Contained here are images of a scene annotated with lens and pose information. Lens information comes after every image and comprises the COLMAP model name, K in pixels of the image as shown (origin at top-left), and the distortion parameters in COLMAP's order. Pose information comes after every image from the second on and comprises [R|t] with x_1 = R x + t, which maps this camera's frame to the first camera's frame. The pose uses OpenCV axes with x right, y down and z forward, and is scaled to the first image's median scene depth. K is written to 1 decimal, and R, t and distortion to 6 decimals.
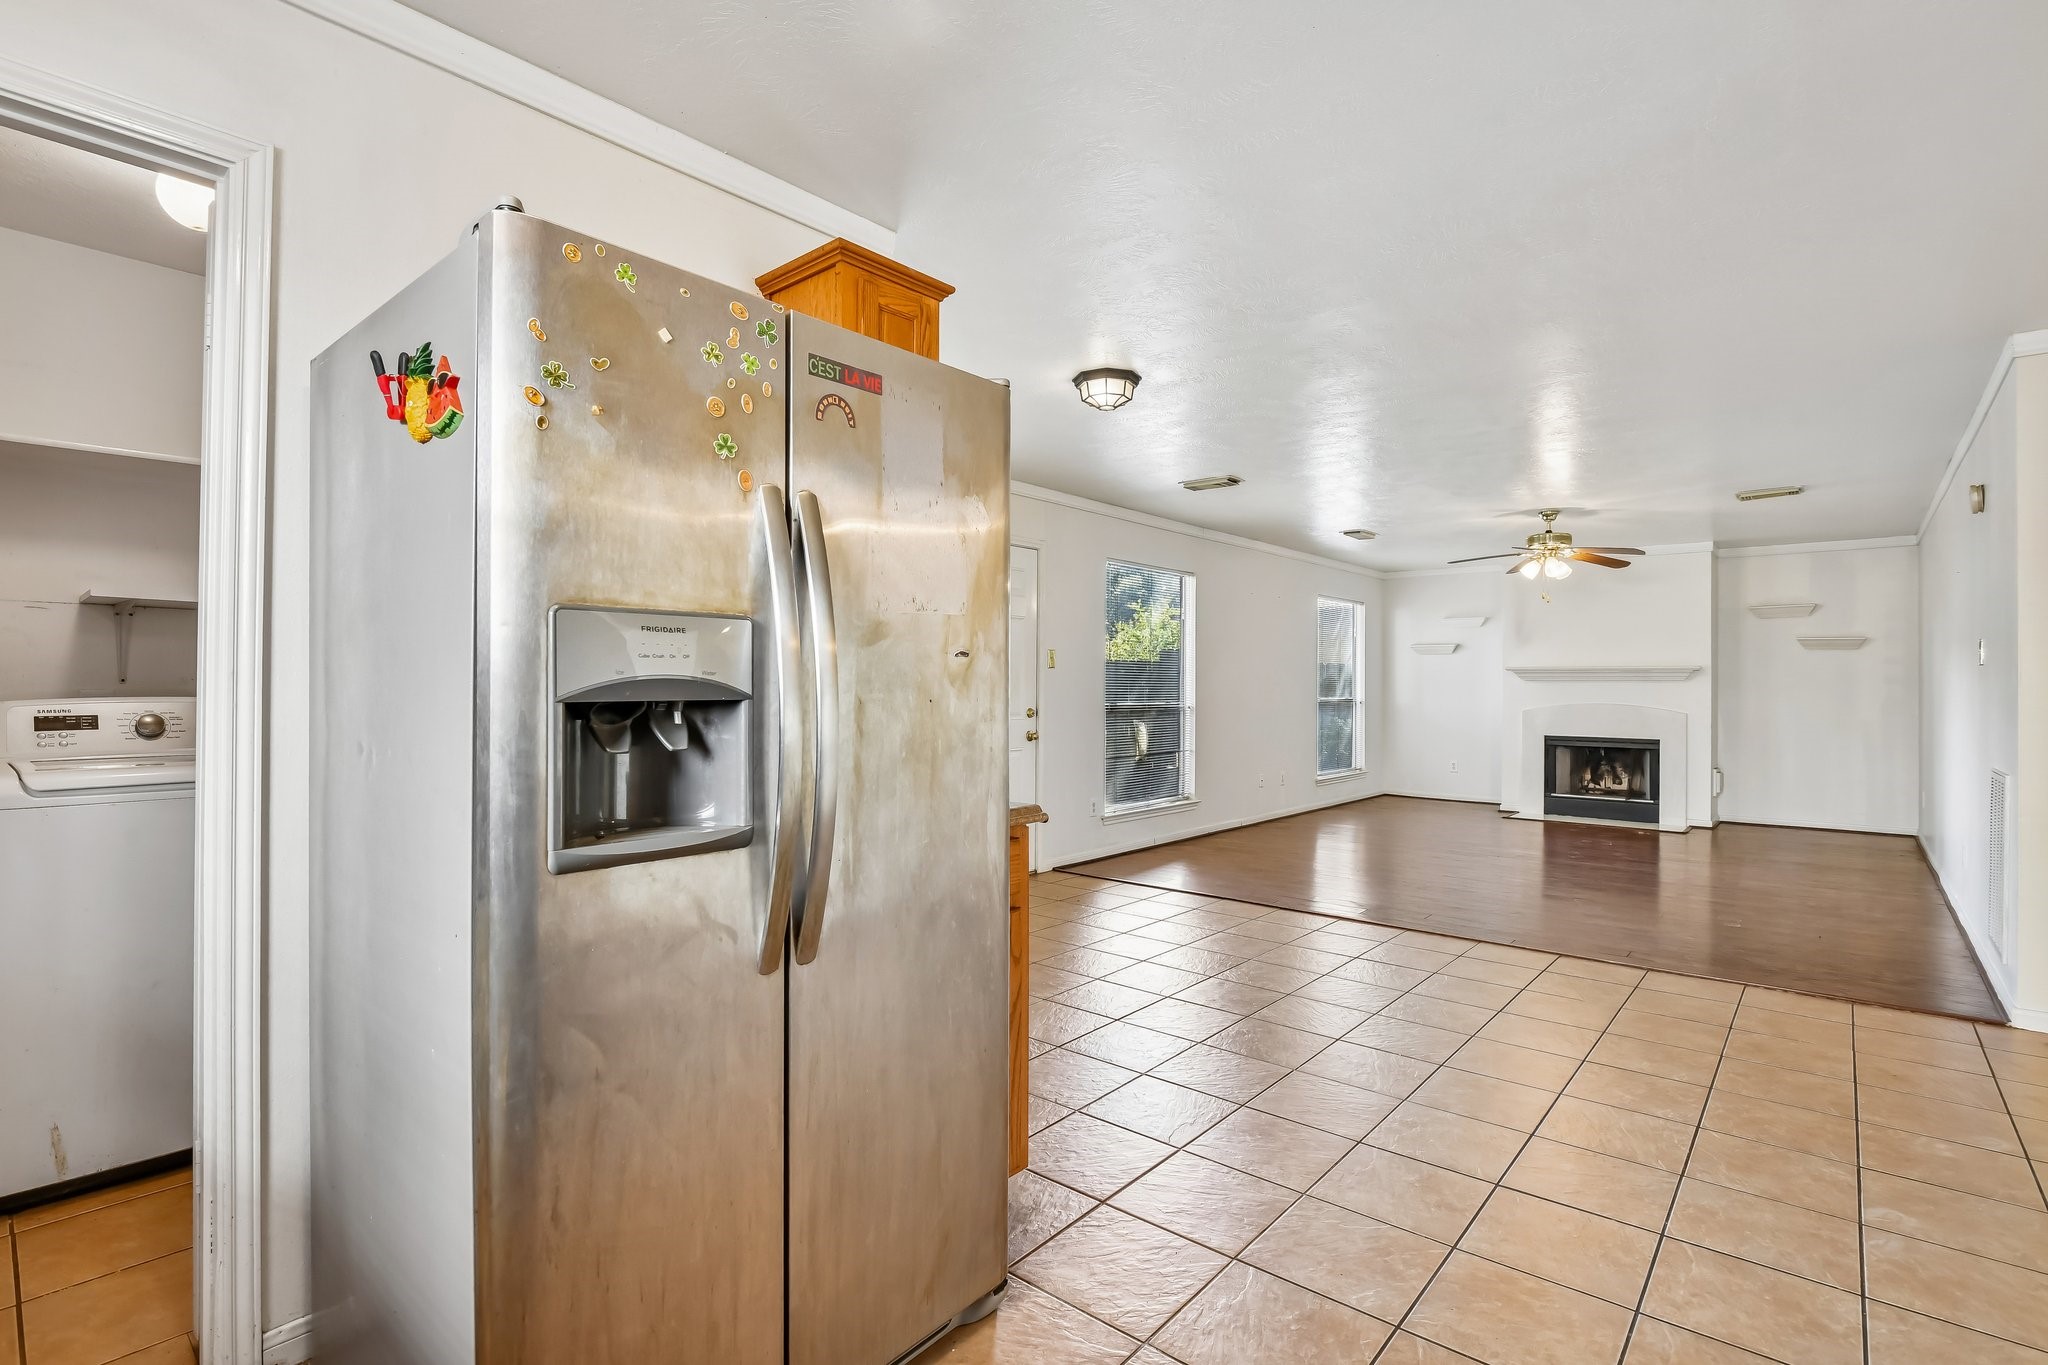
lens RADIAL K [[980.2, 0, 1053.3], [0, 980.2, 672.6], [0, 0, 1]] dist [-0.004330, -0.000602]
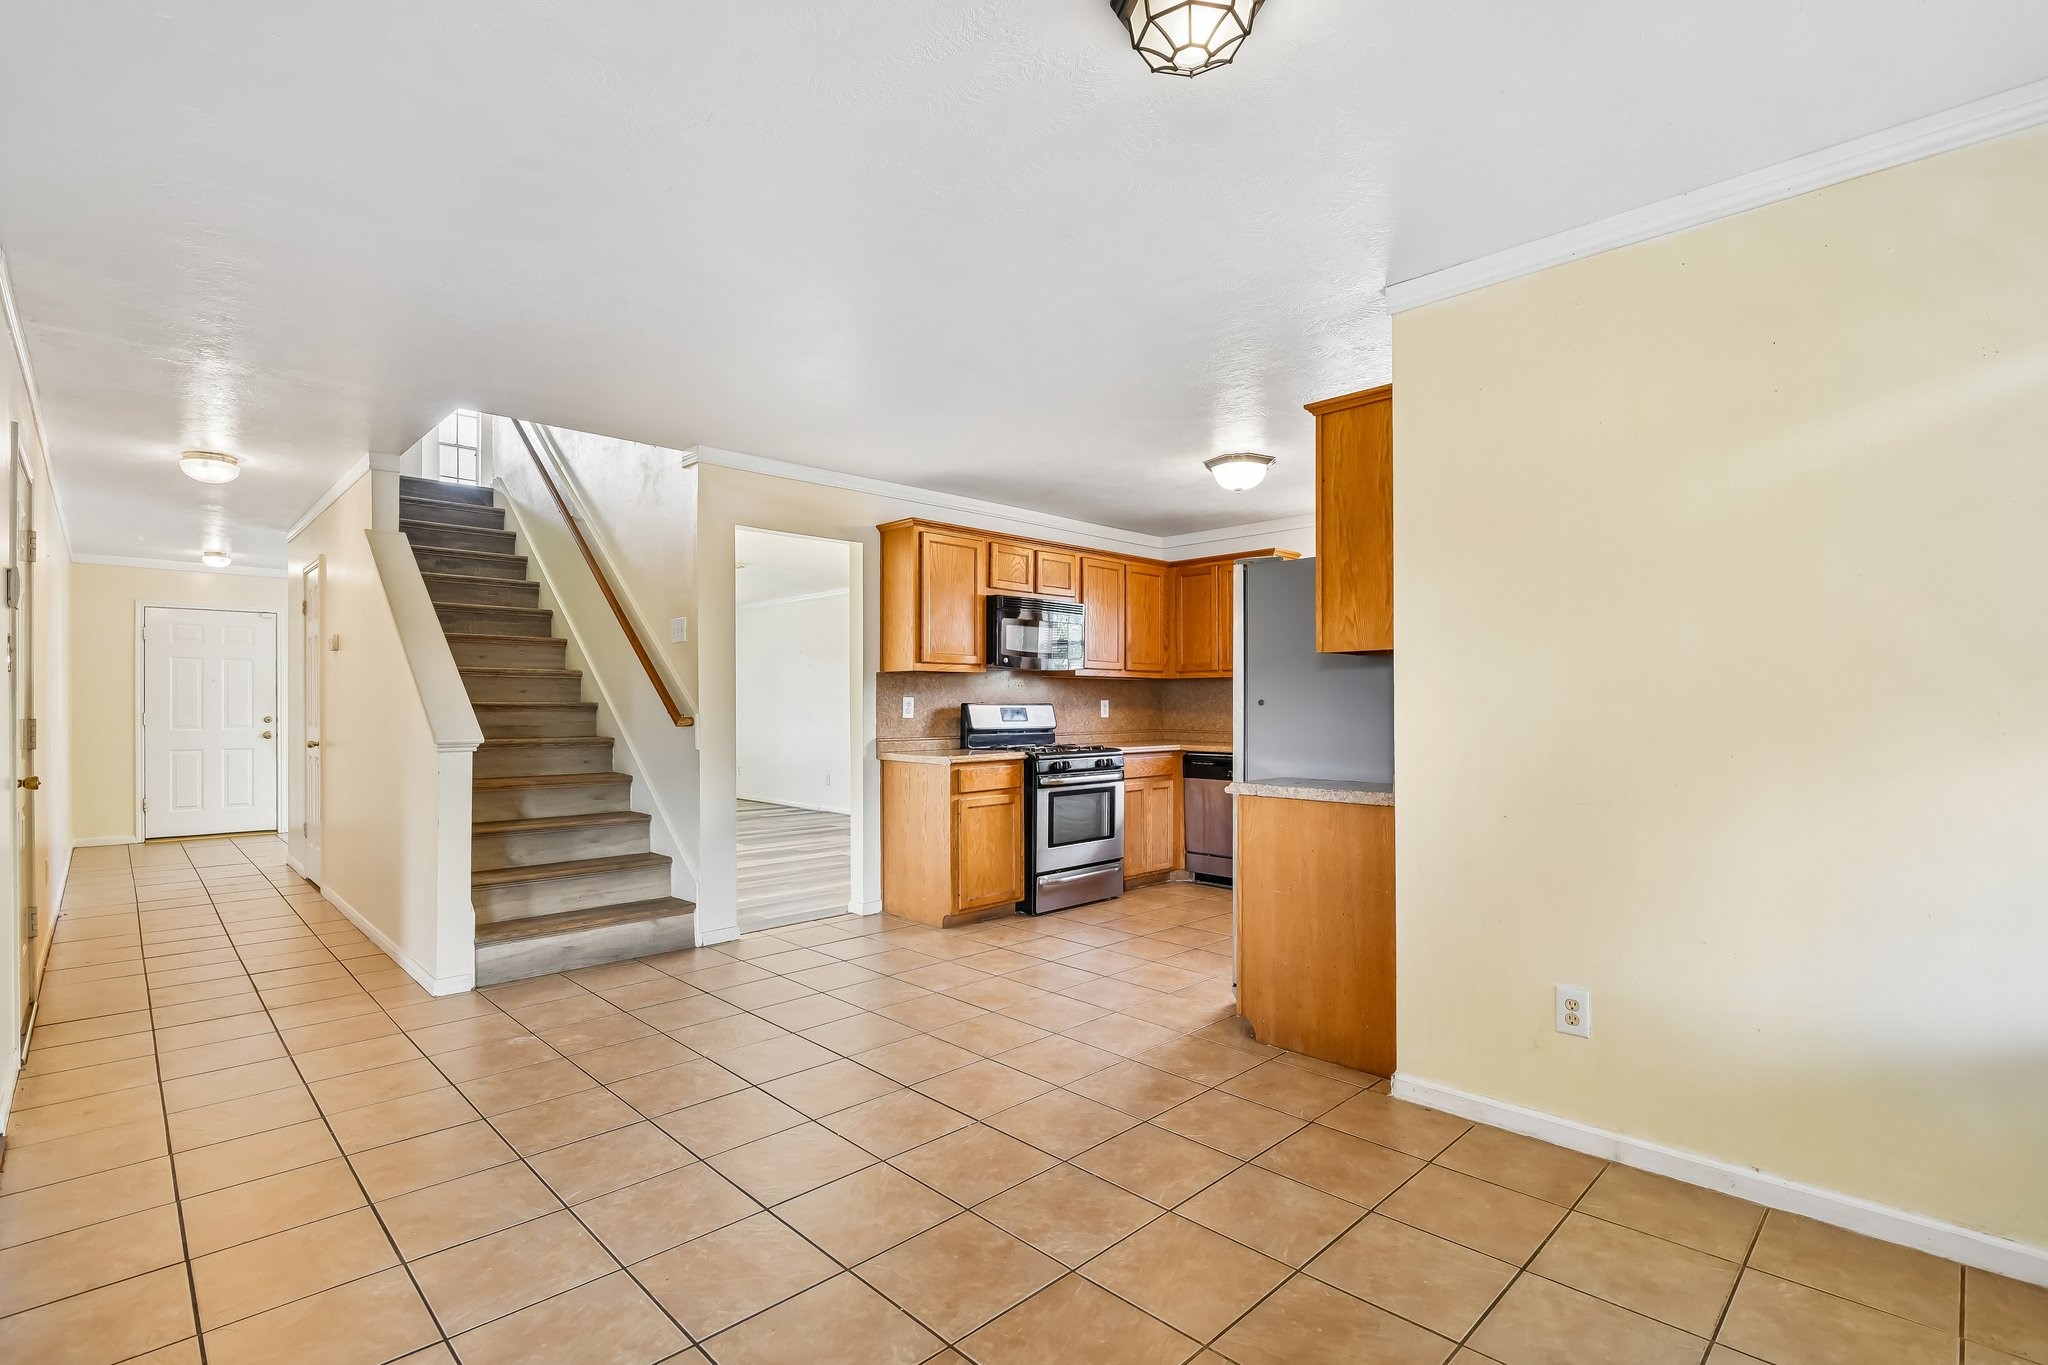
lens RADIAL K [[946.9, 0, 1022.6], [0, 946.9, 713.2], [0, 0, 1]] dist [-0.001833, -0.000433]
pose [[-0.993159, -0.005584, 0.116634, 0.037401], [-0.006075, 0.999974, -0.003860, 0.009143], [-0.116609, -0.004543, -0.993167, 0.670637]]
